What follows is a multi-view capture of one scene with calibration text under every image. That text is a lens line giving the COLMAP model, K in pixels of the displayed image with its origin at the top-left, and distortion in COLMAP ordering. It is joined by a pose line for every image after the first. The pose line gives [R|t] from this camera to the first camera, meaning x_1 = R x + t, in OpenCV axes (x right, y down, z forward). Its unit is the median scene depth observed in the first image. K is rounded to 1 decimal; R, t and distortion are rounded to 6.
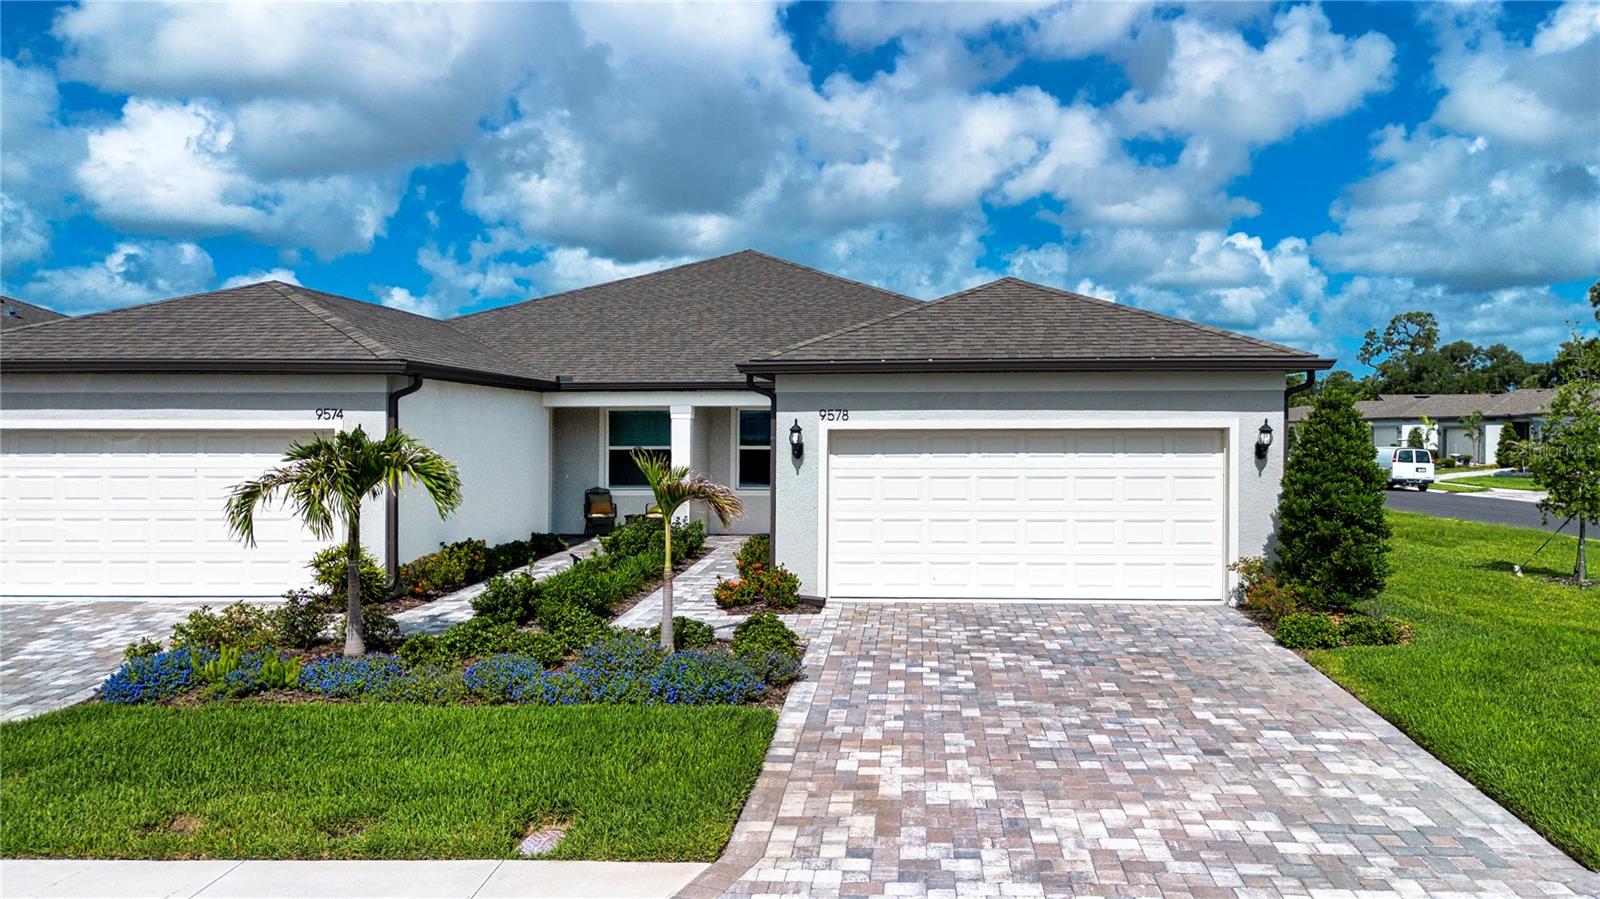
lens RADIAL K [[1177.2, 0, 864.2], [0, 1177.2, 448.5], [0, 0, 1]] dist [0.069230, -0.033650]
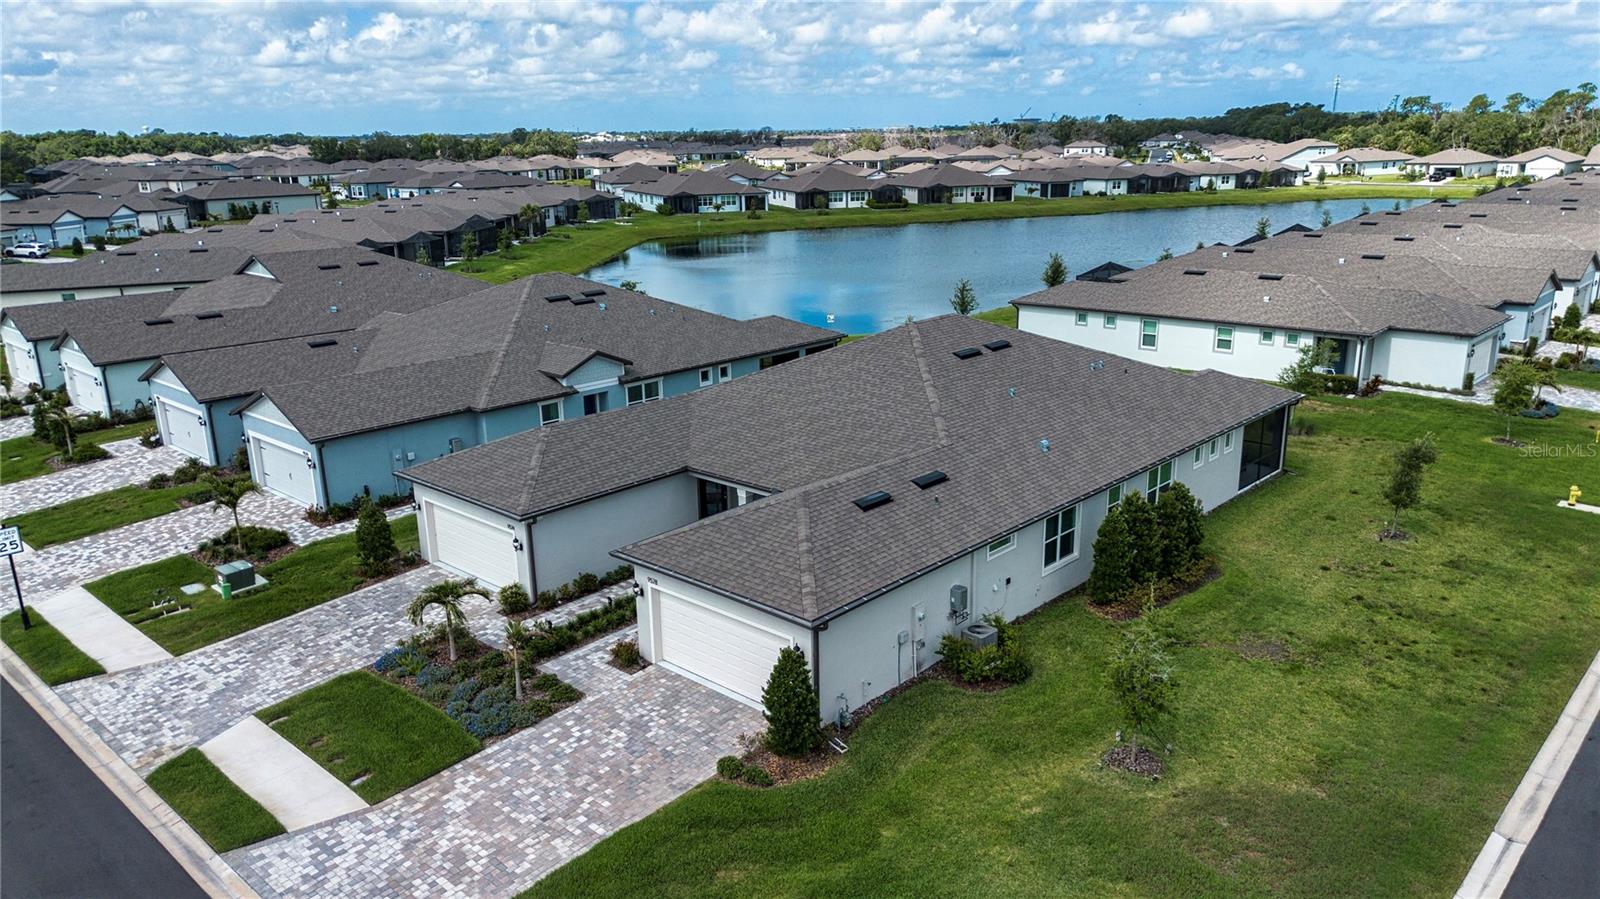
lens RADIAL K [[1142.0, 0, 803.1], [0, 1142.0, 448.1], [0, 0, 1]] dist [0.032616, -0.005208]
pose [[0.758743, 0.160279, -0.631363, 2.434014], [0.011772, 0.965723, 0.259307, -1.337176], [0.651283, -0.204180, 0.730849, -0.404786]]
